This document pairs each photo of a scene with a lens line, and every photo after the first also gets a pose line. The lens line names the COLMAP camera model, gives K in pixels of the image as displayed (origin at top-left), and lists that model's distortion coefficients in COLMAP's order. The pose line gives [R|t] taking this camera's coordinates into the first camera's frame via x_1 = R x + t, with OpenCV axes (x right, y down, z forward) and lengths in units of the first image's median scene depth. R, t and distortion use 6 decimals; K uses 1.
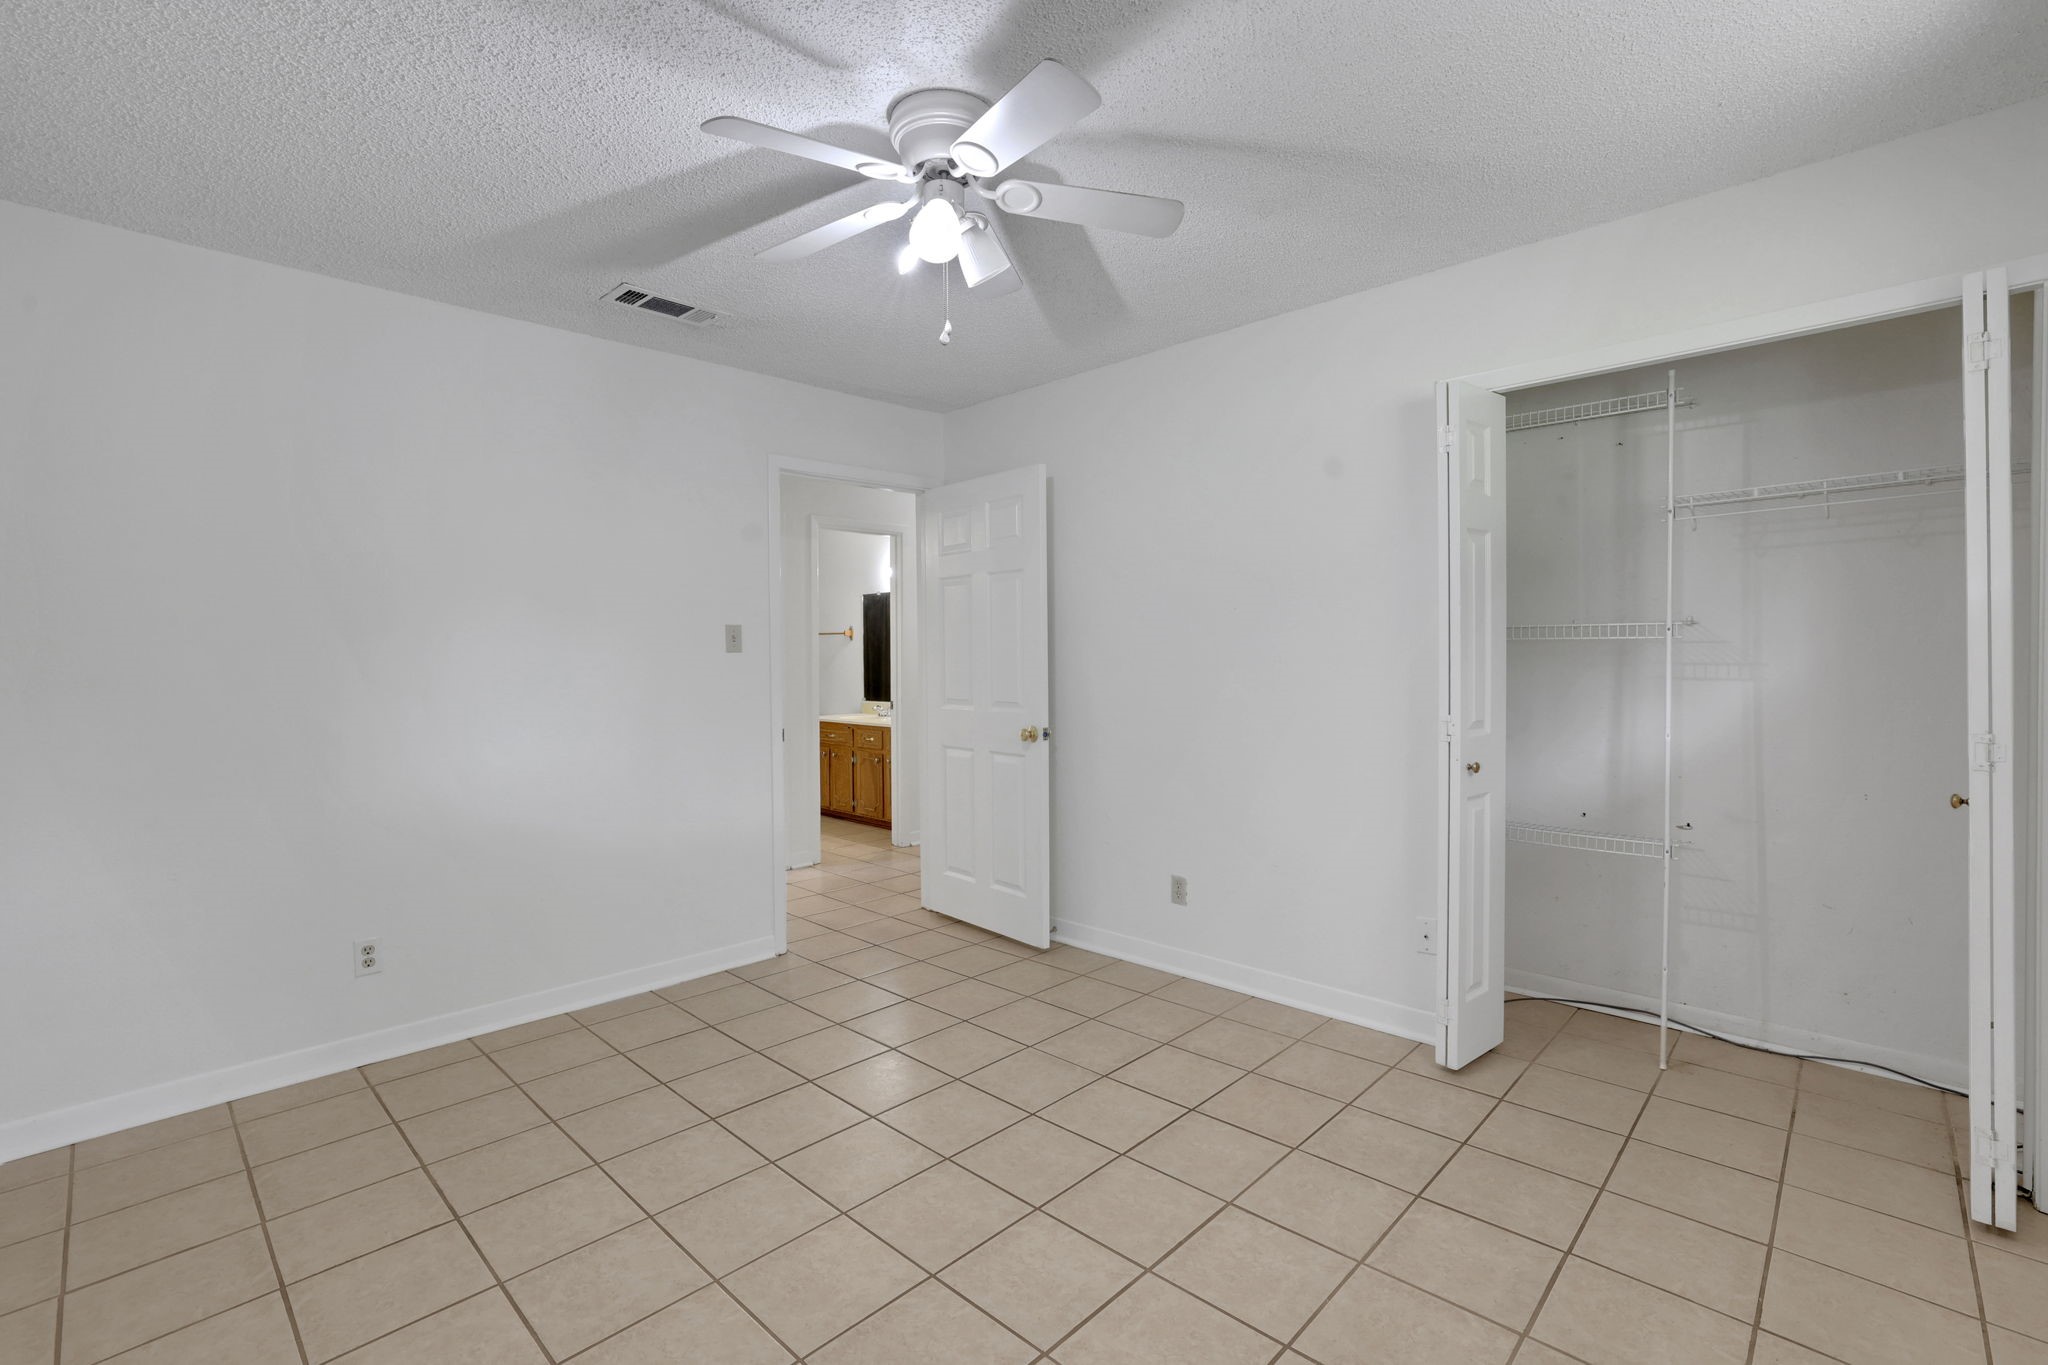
lens RADIAL K [[900.8, 0, 1025.8], [0, 900.8, 672.2], [0, 0, 1]] dist [-0.035076, 0.004579]
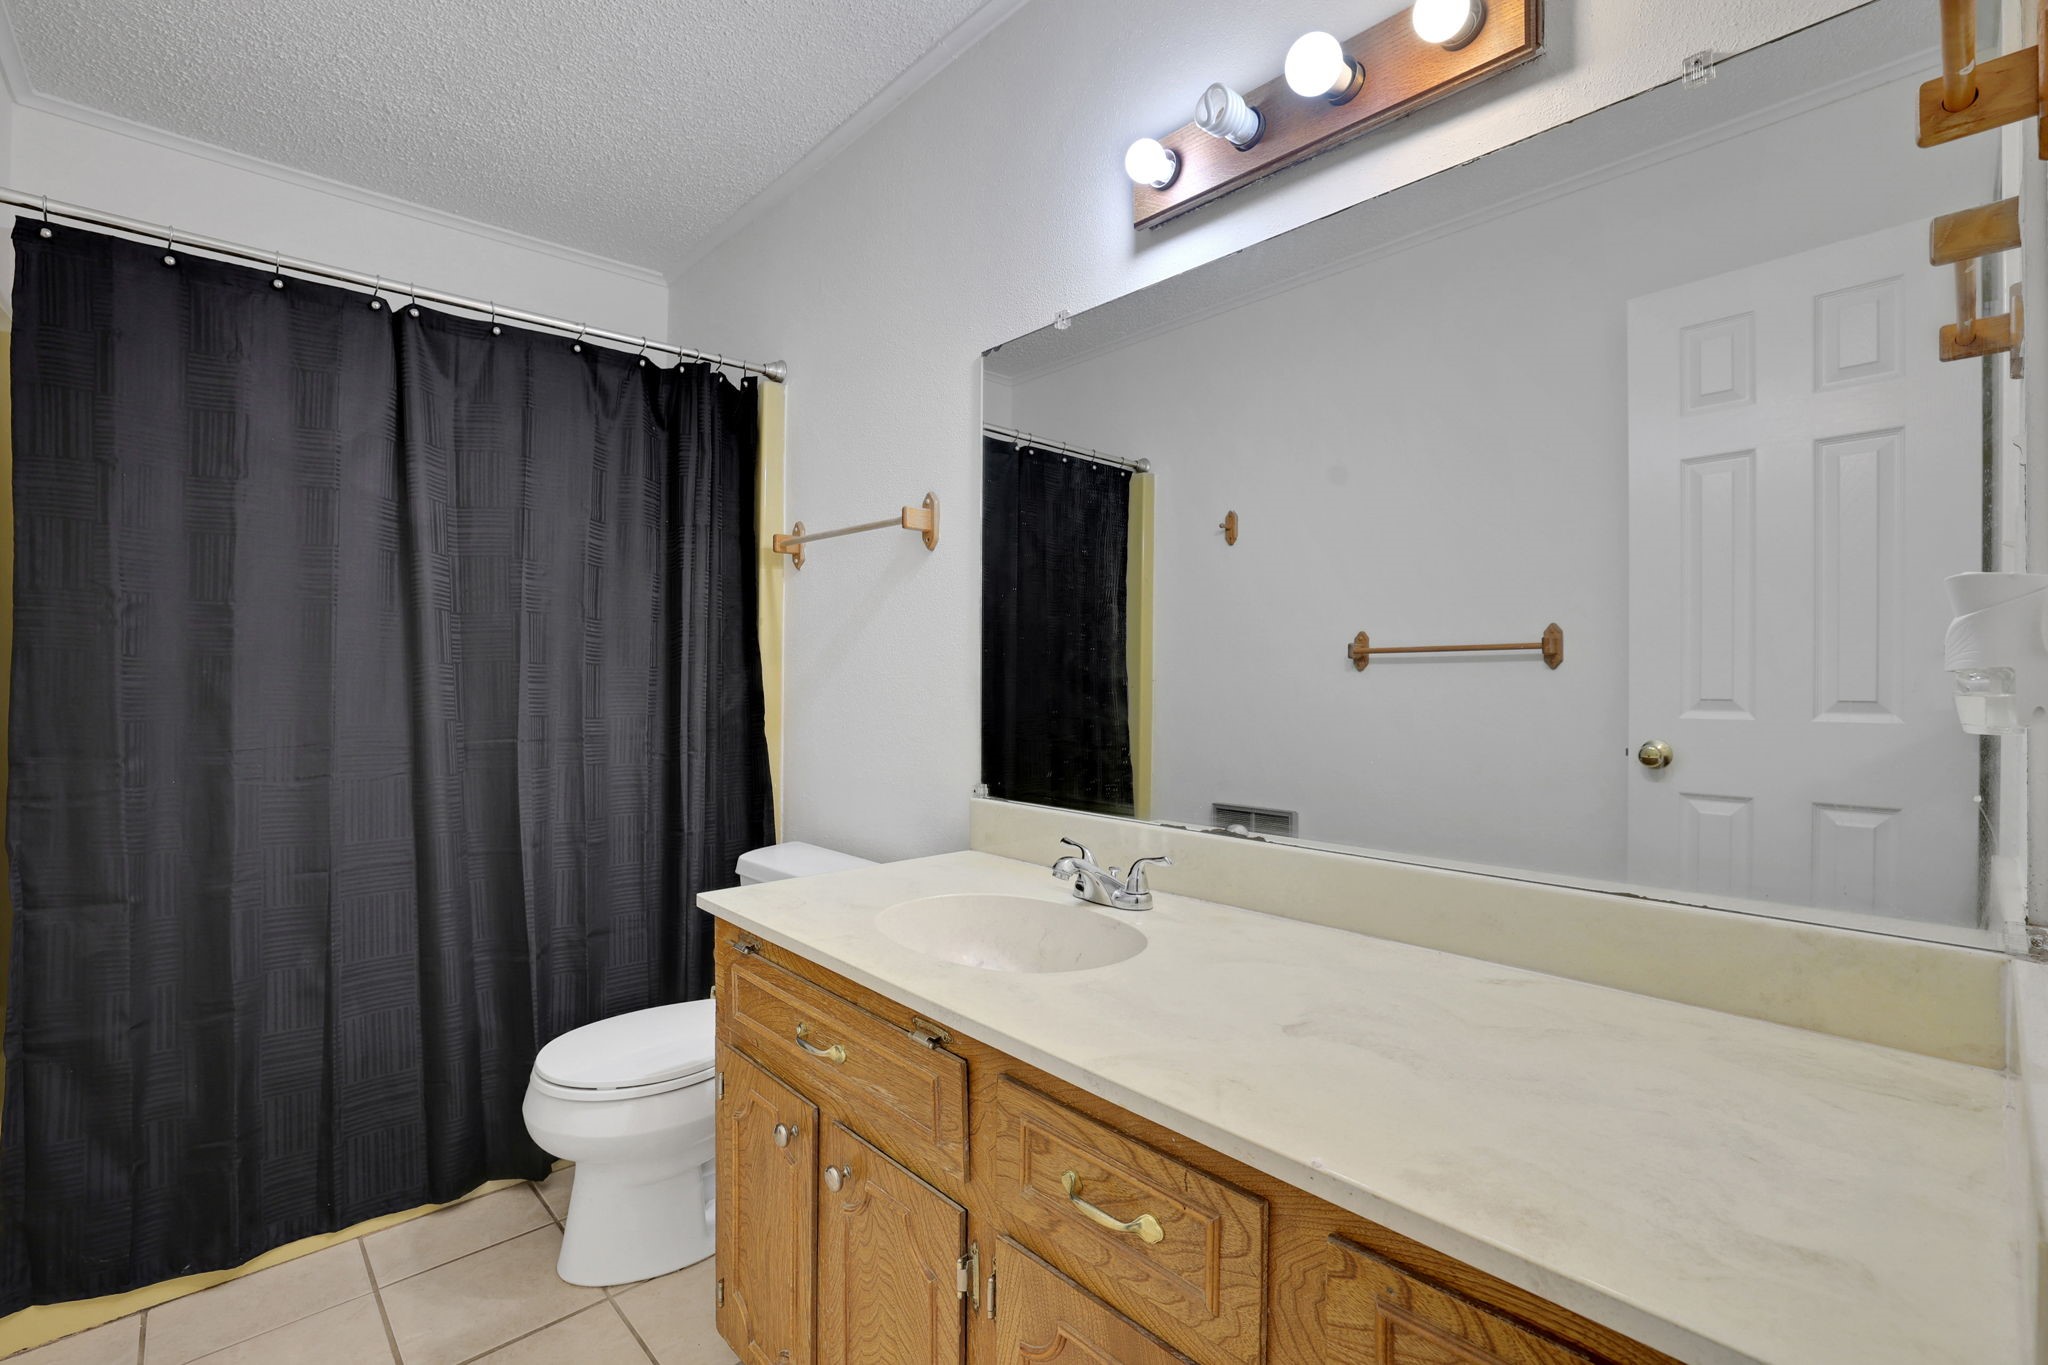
lens RADIAL K [[900.8, 0, 1020.9], [0, 900.8, 679.1], [0, 0, 1]] dist [-0.035076, 0.004579]
pose [[0.997960, 0.007130, -0.063449, -0.153382], [-0.007189, 0.999974, -0.000689, 0.001713], [0.063443, 0.001144, 0.997985, 0.754311]]
